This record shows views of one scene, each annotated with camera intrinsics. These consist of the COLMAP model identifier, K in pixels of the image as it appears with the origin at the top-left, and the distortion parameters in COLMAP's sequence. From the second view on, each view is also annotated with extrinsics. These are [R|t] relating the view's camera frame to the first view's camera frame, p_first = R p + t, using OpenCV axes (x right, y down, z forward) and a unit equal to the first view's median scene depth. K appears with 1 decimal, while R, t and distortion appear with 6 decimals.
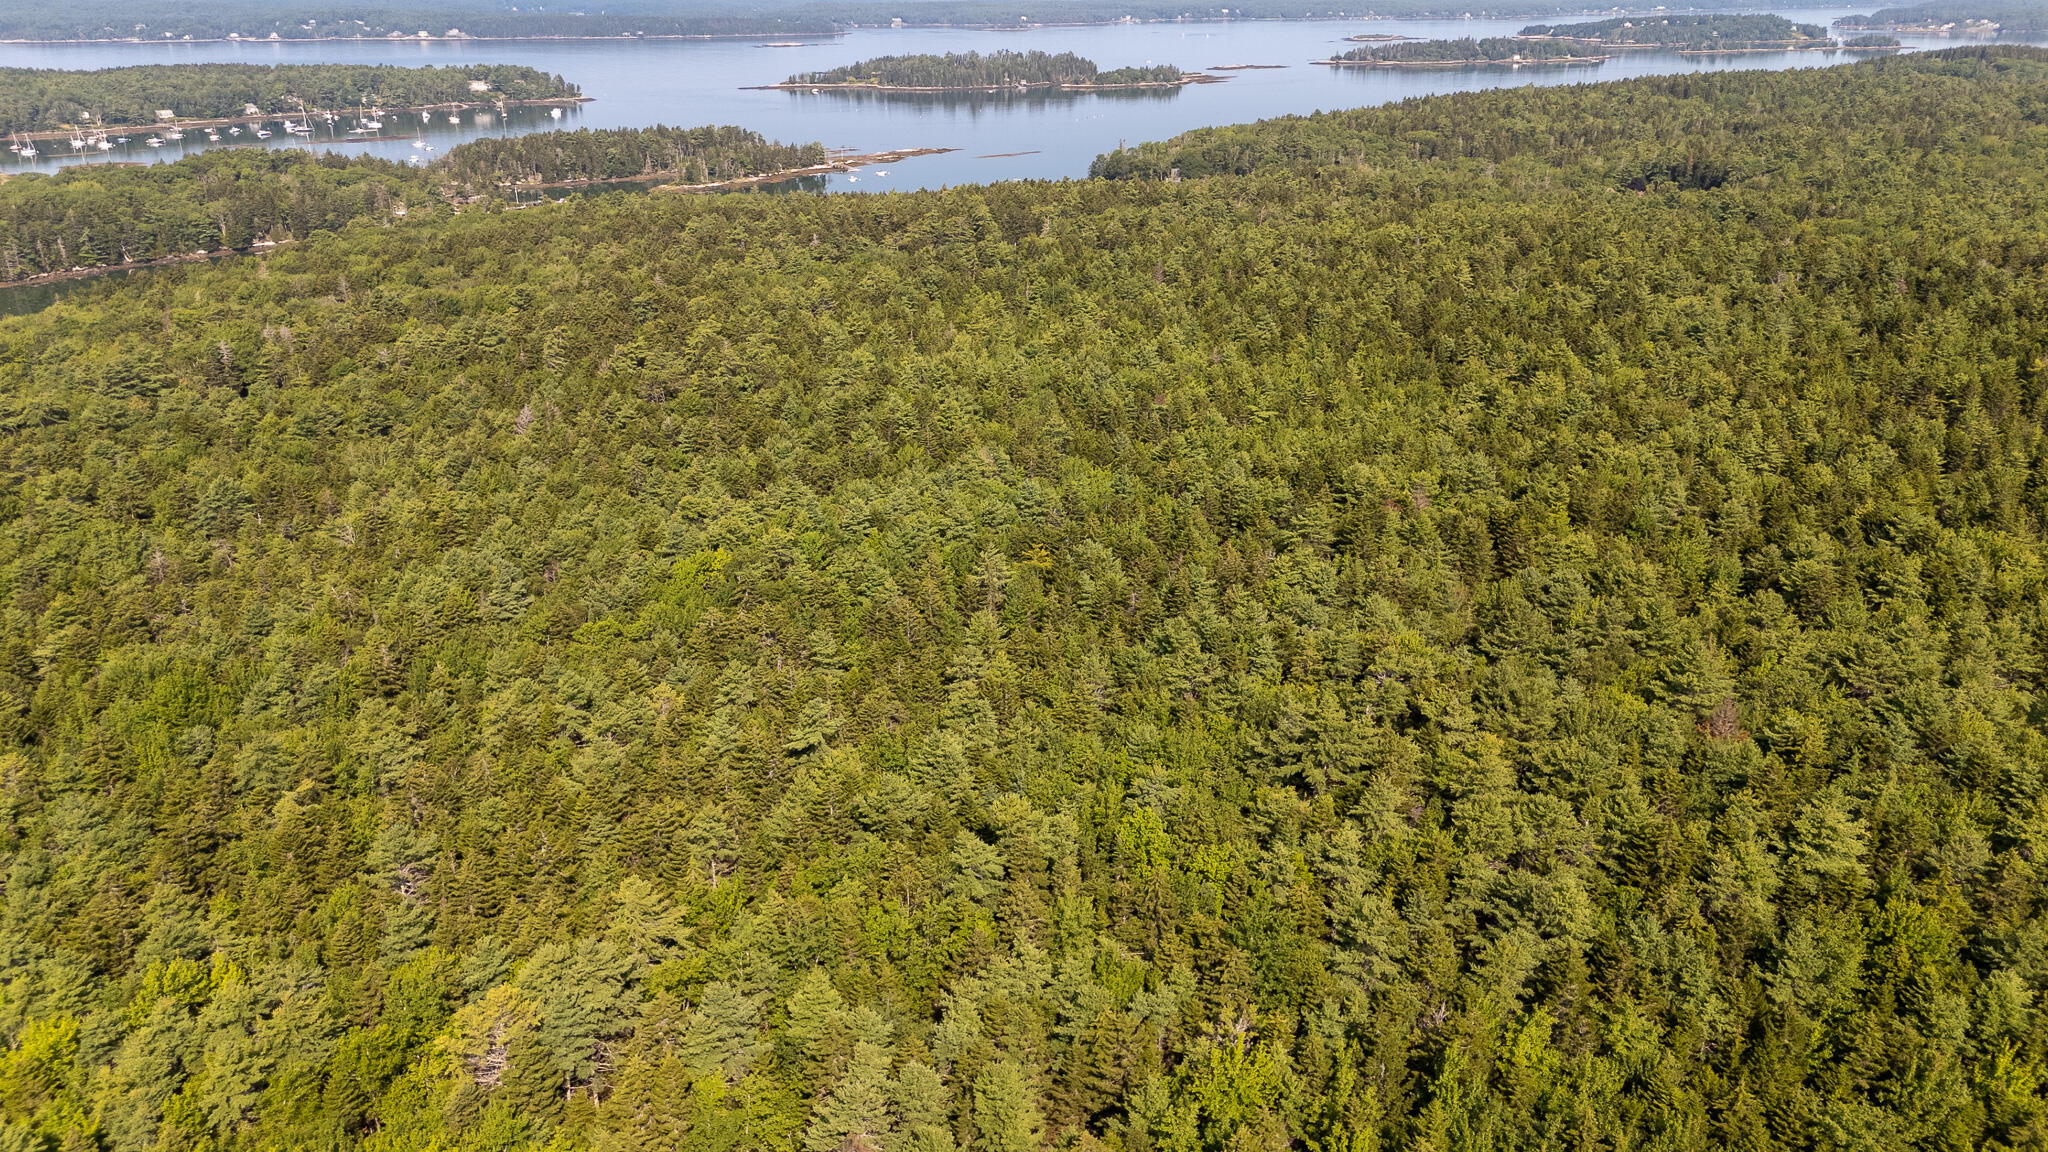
lens RADIAL K [[1497.2, 0, 1030.3], [0, 1497.2, 578.4], [0, 0, 1]] dist [0.070489, -0.064674]
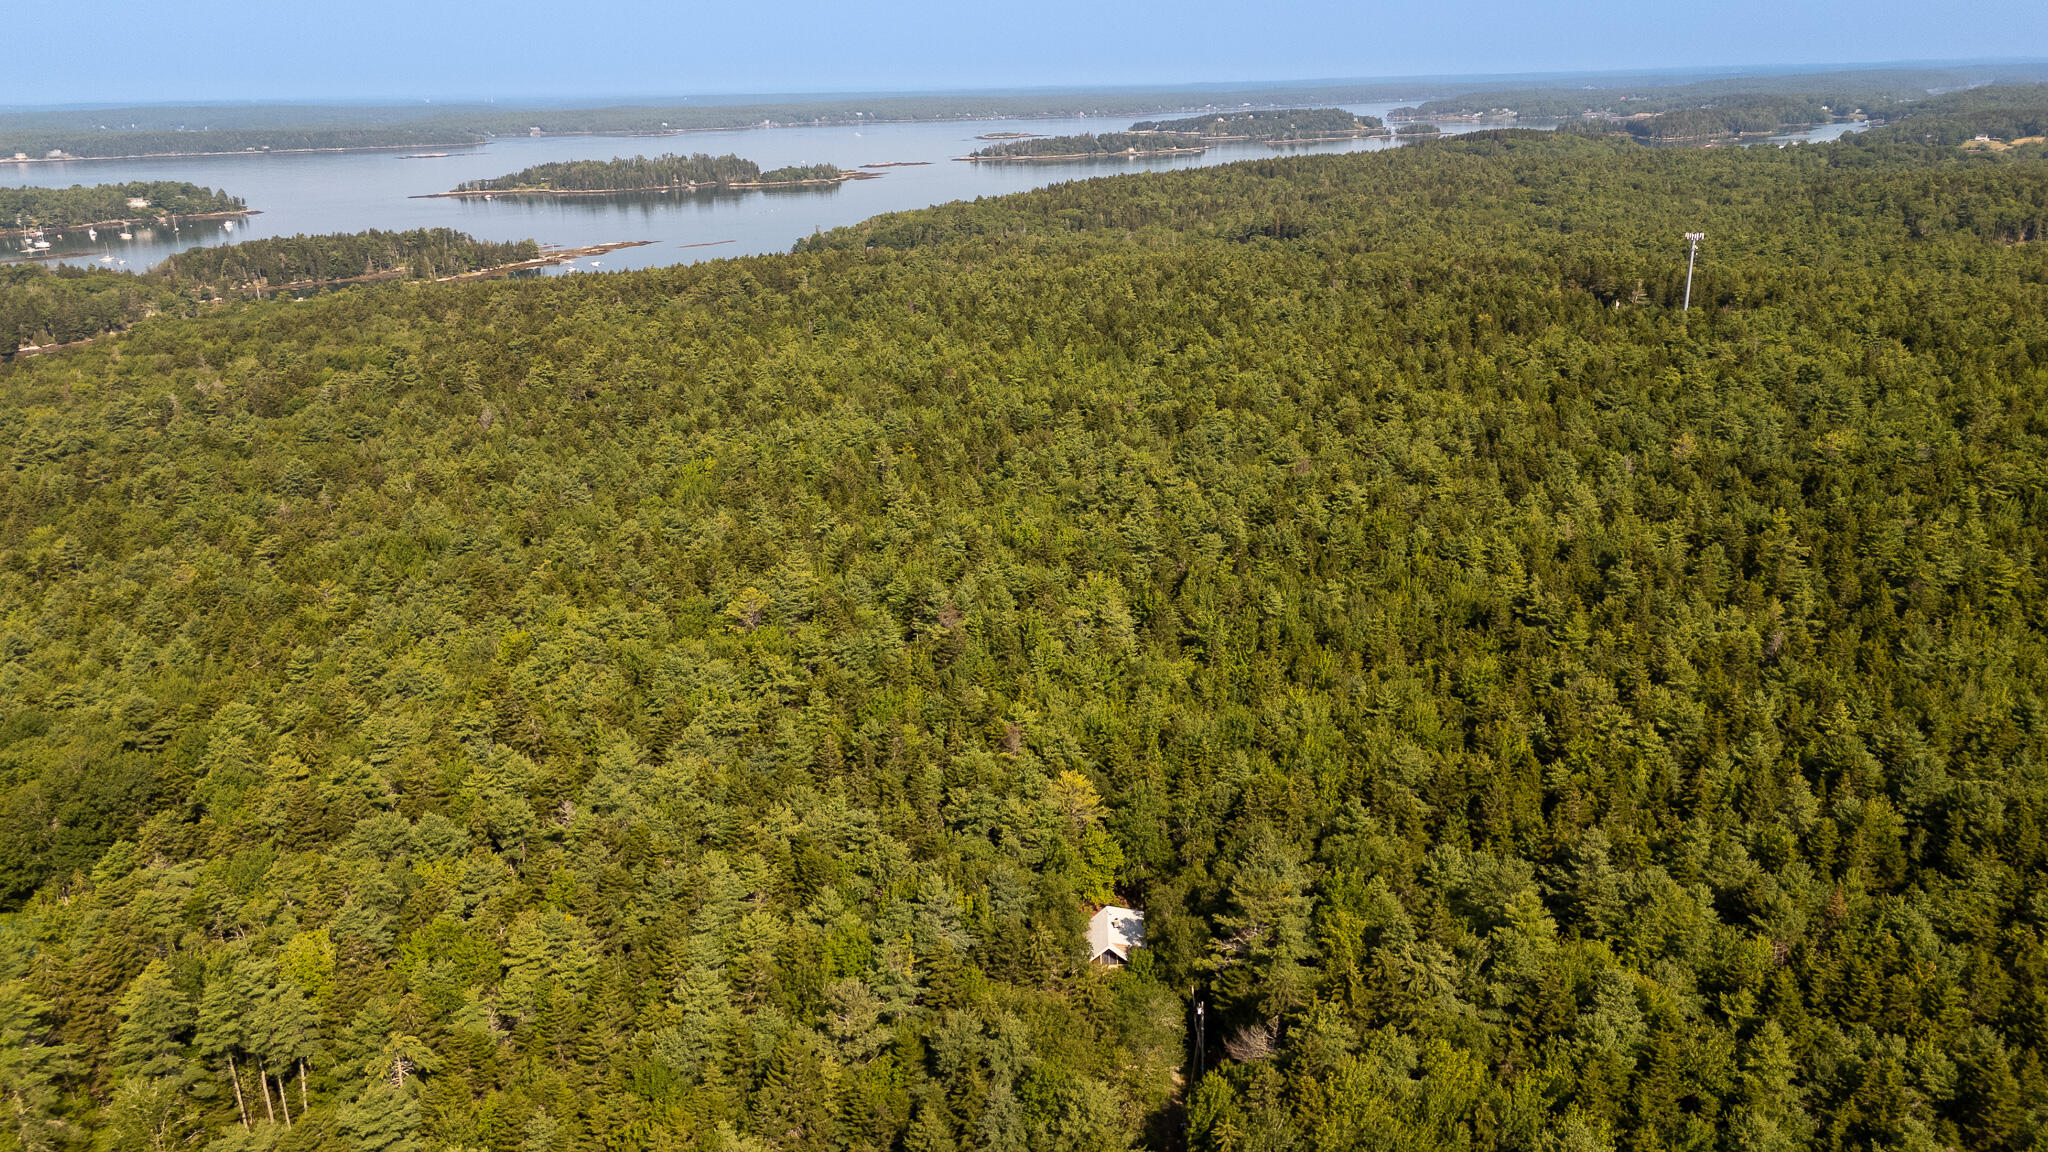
lens RADIAL K [[1497.2, 0, 1030.3], [0, 1497.2, 578.4], [0, 0, 1]] dist [0.070489, -0.064674]
pose [[0.972528, -0.090640, 0.214415, -0.046317], [0.103430, 0.993420, -0.049182, 0.044234], [-0.208546, 0.070008, 0.975504, -0.119523]]
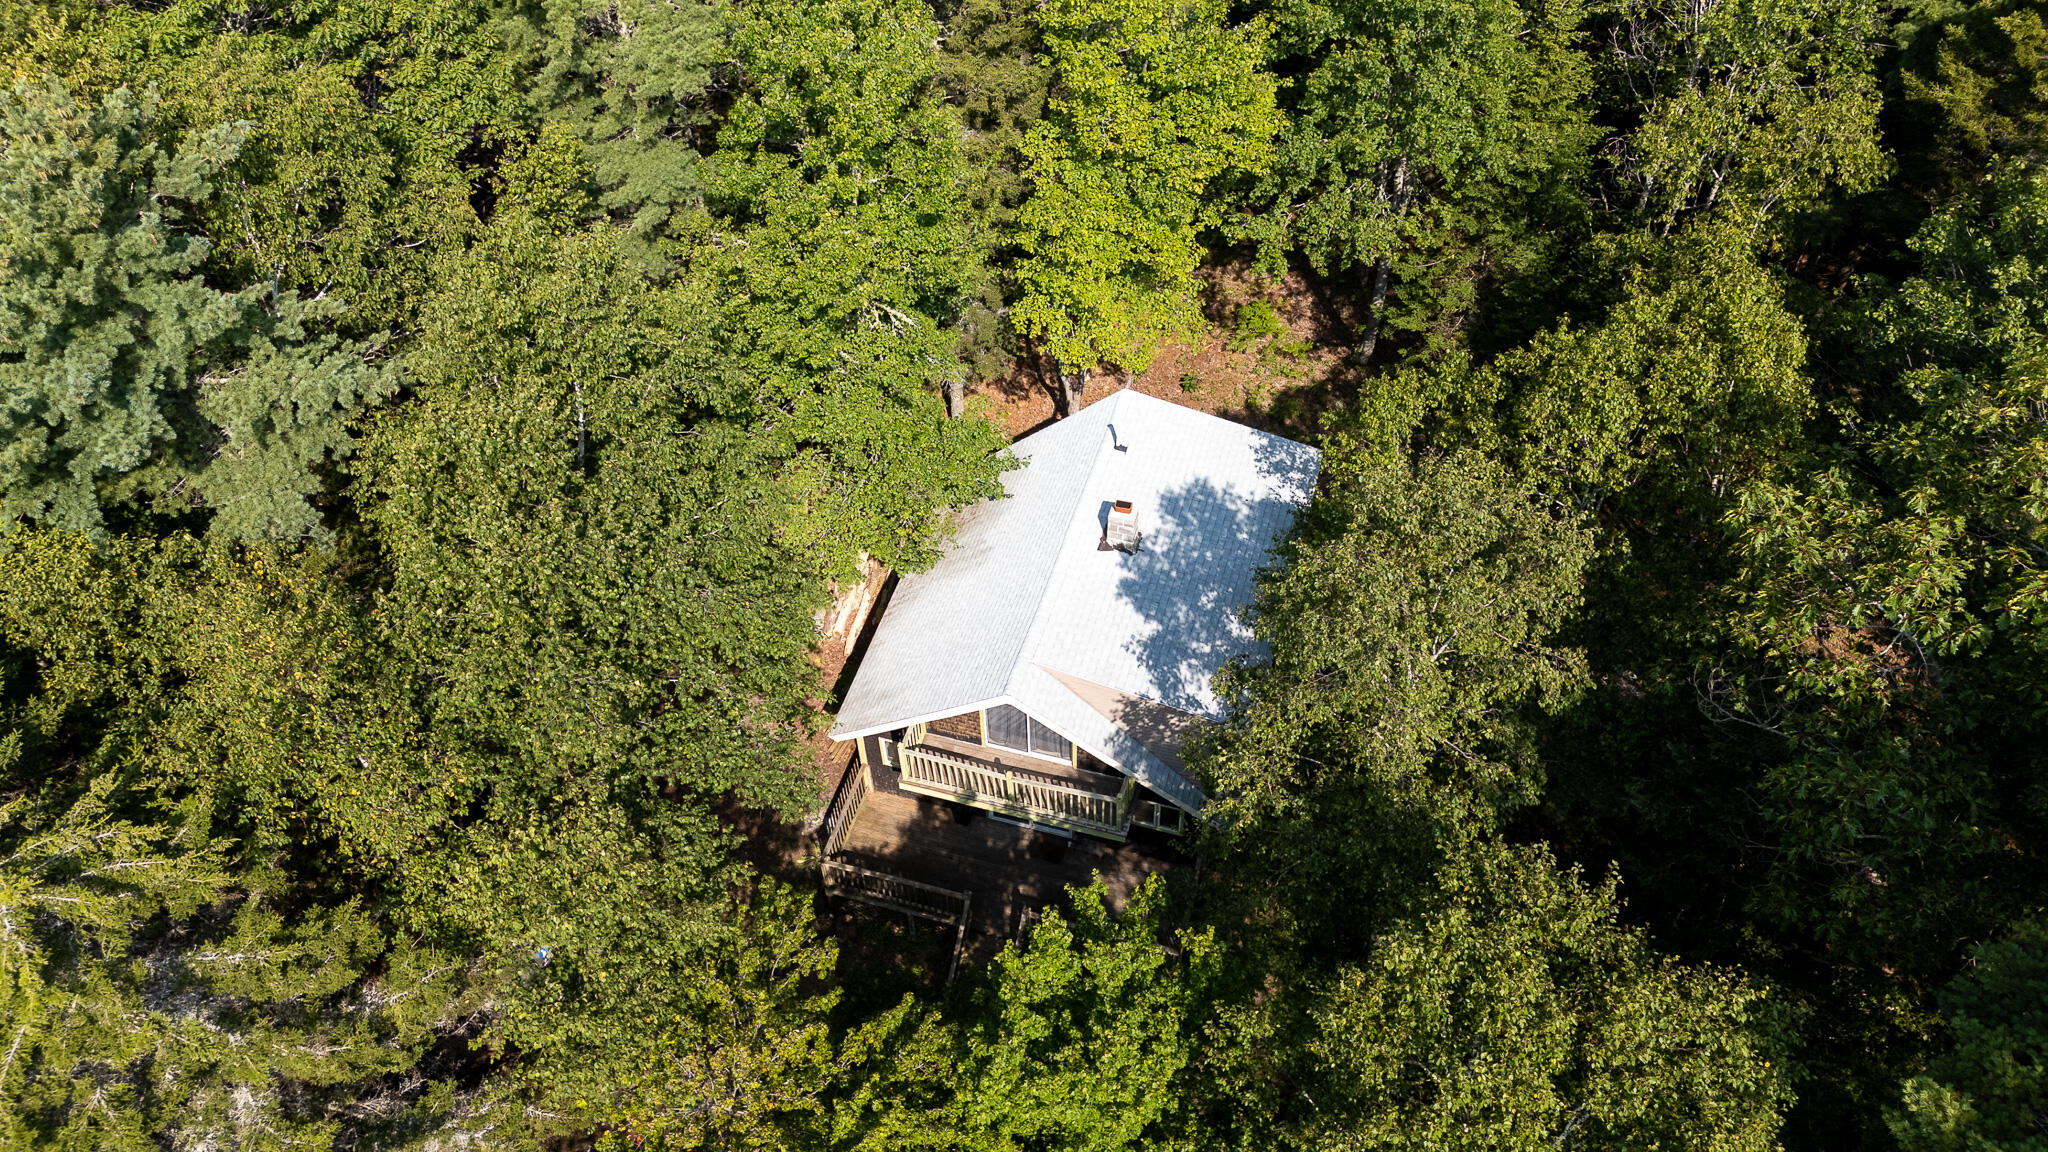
lens RADIAL K [[1497.2, 0, 1030.3], [0, 1497.2, 578.4], [0, 0, 1]] dist [0.070489, -0.064674]
pose [[0.998939, 0.012052, -0.044449, -0.007993], [0.009316, 0.892315, 0.451316, 0.061923], [0.045101, -0.451251, 0.891256, 0.008695]]
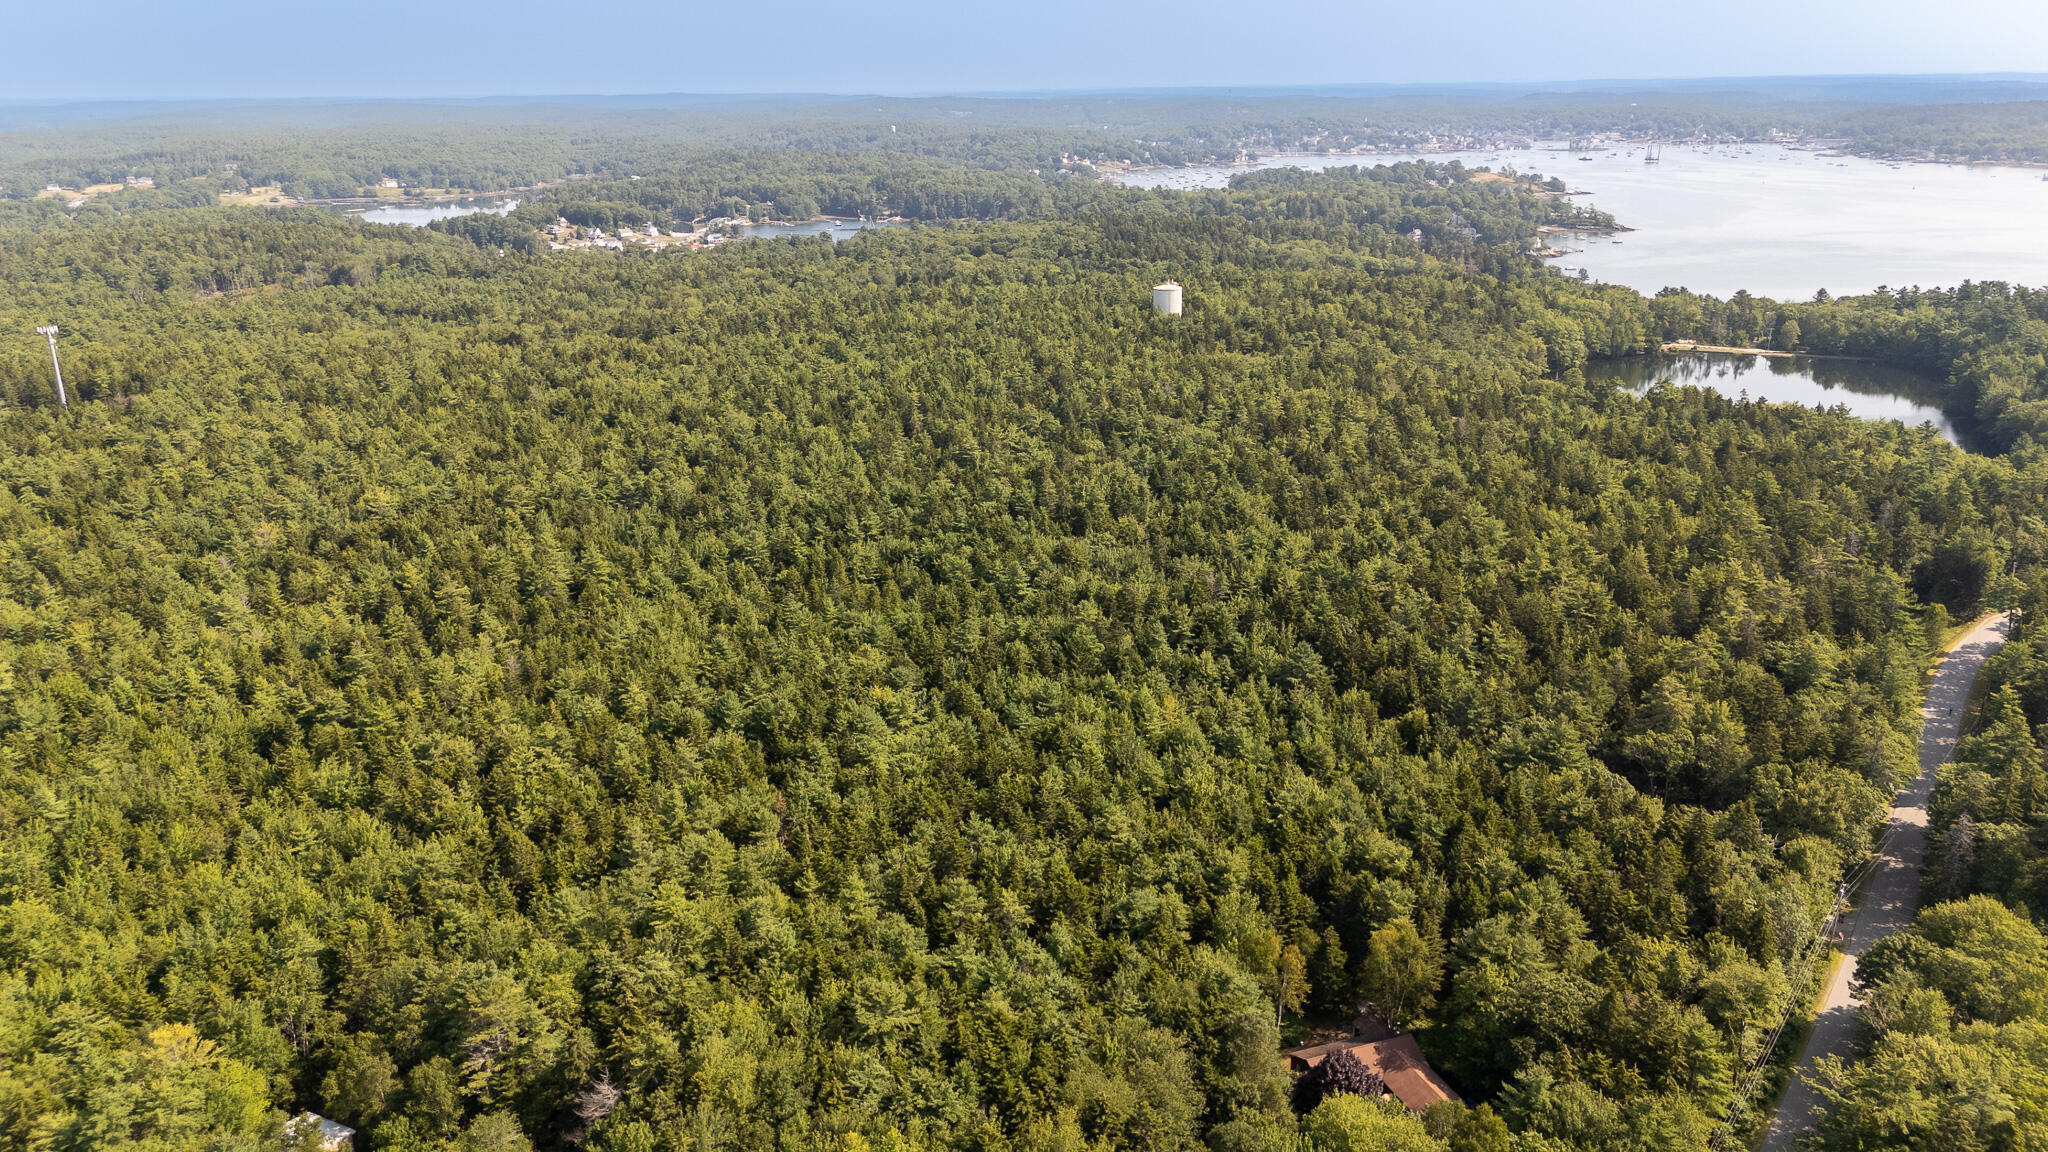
lens RADIAL K [[1497.8, 0, 1028.7], [0, 1497.8, 557.8], [0, 0, 1]] dist [0.127417, -0.171378]
pose [[0.209253, -0.293407, 0.932805, -0.117192], [0.372224, 0.906011, 0.201479, 0.017426], [-0.904247, 0.305053, 0.298799, -0.094571]]
